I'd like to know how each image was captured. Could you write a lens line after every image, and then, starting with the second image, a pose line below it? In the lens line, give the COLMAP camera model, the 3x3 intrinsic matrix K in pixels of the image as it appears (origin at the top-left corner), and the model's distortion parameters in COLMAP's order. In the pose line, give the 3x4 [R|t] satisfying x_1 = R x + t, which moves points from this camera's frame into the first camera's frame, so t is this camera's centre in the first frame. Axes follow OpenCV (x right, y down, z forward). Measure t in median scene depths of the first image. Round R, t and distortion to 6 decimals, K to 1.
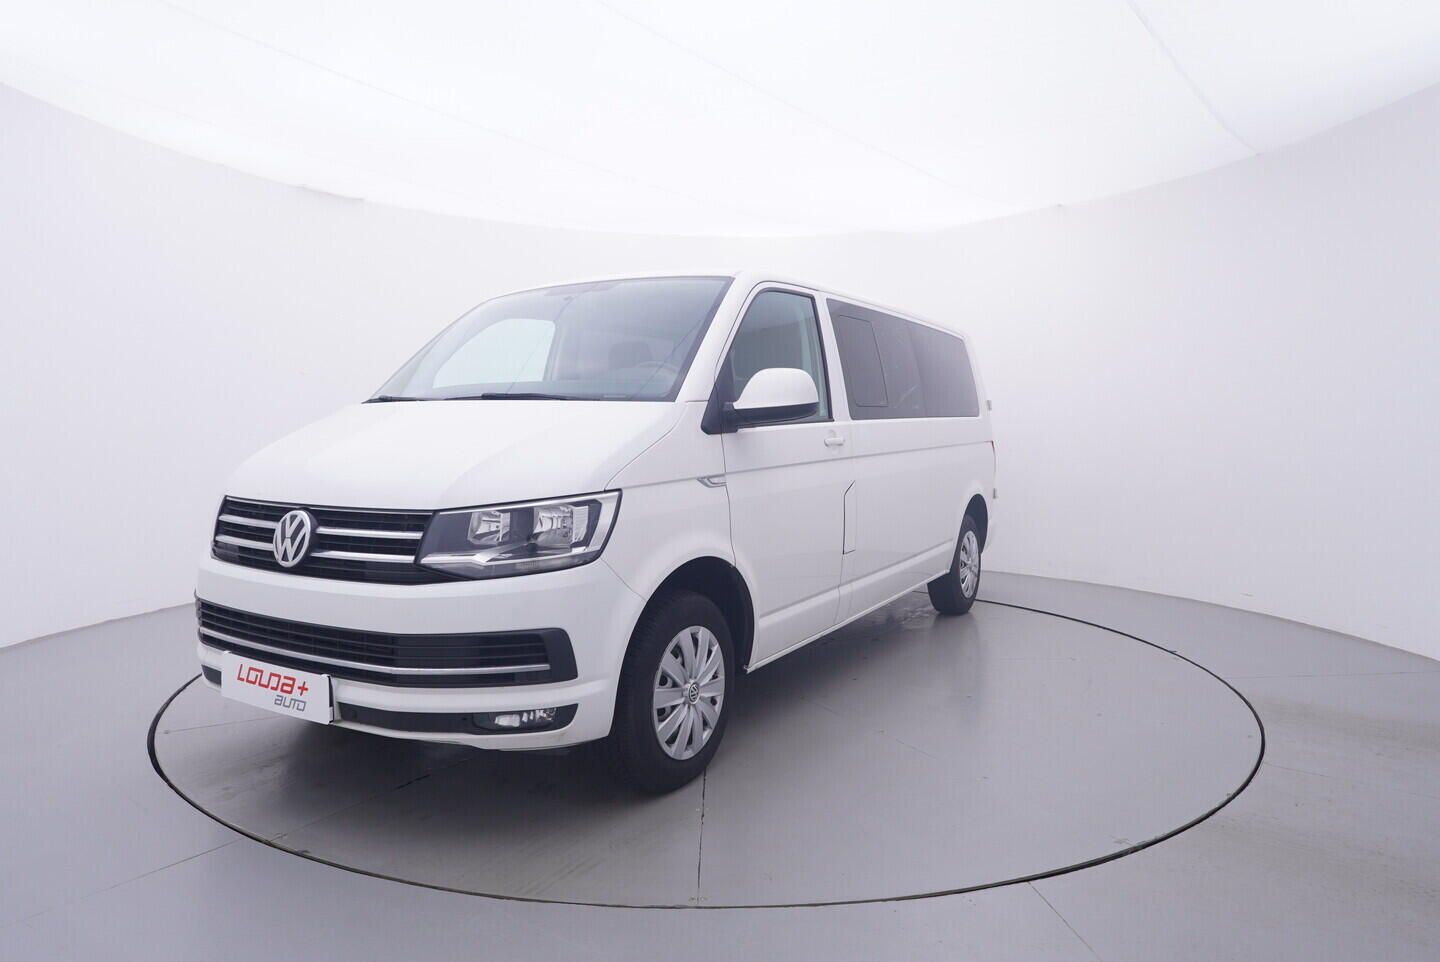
lens RADIAL K [[899.8, 0, 714.7], [0, 899.8, 479.6], [0, 0, 1]] dist [0.001184, 0.000772]
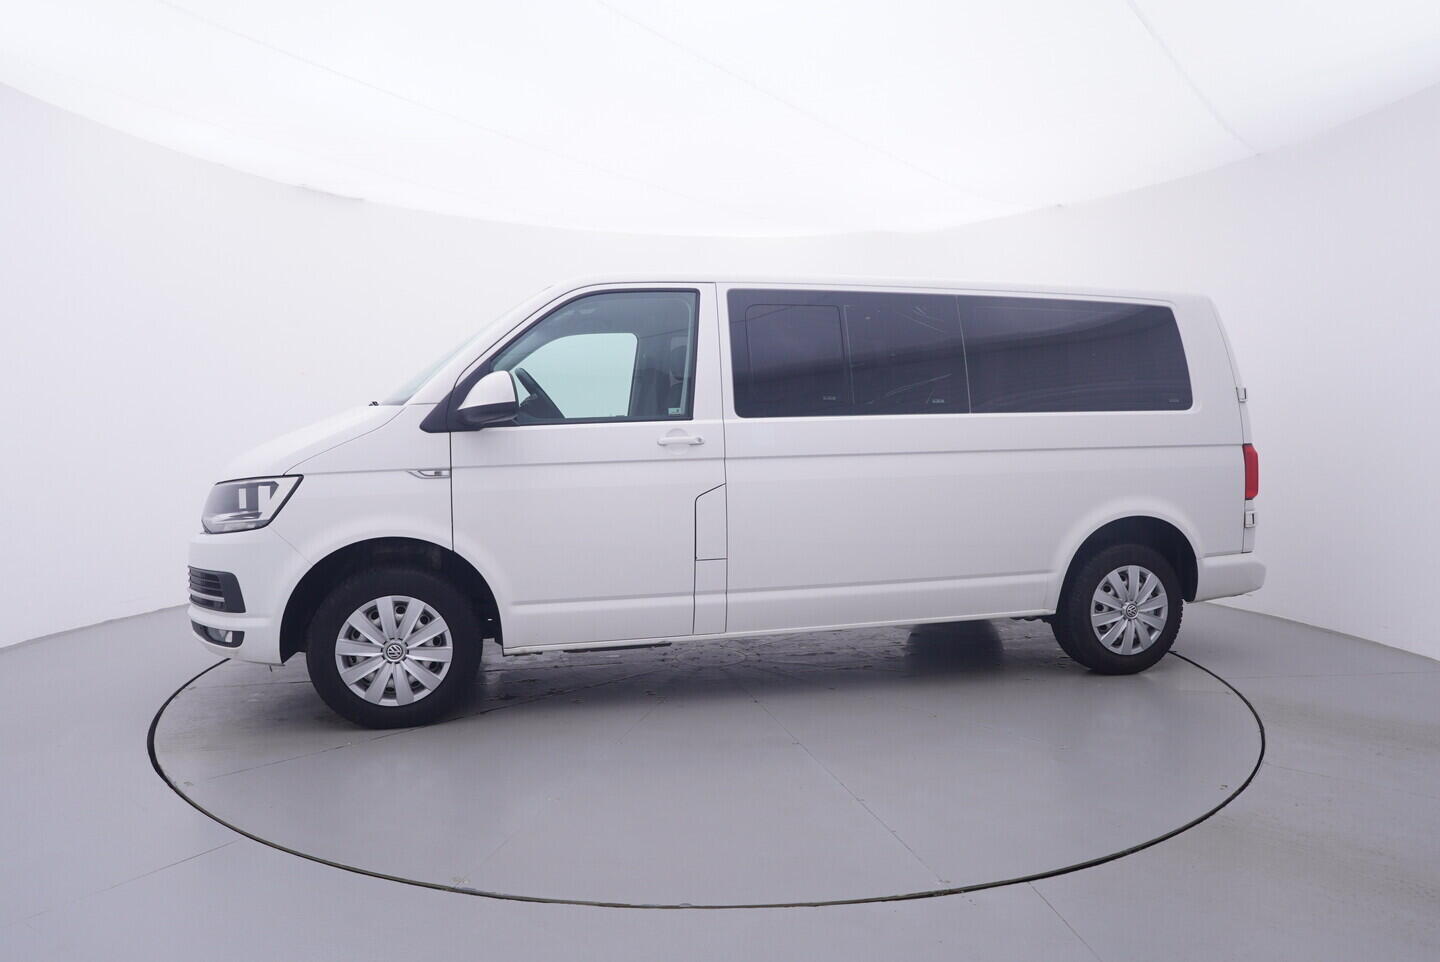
lens RADIAL K [[899.8, 0, 714.7], [0, 899.8, 479.6], [0, 0, 1]] dist [0.001184, 0.000772]
pose [[0.708564, 0.047084, -0.704074, 1.039190], [-0.041374, 0.998827, 0.025157, -0.033852], [0.704433, 0.011305, 0.709681, 0.430409]]
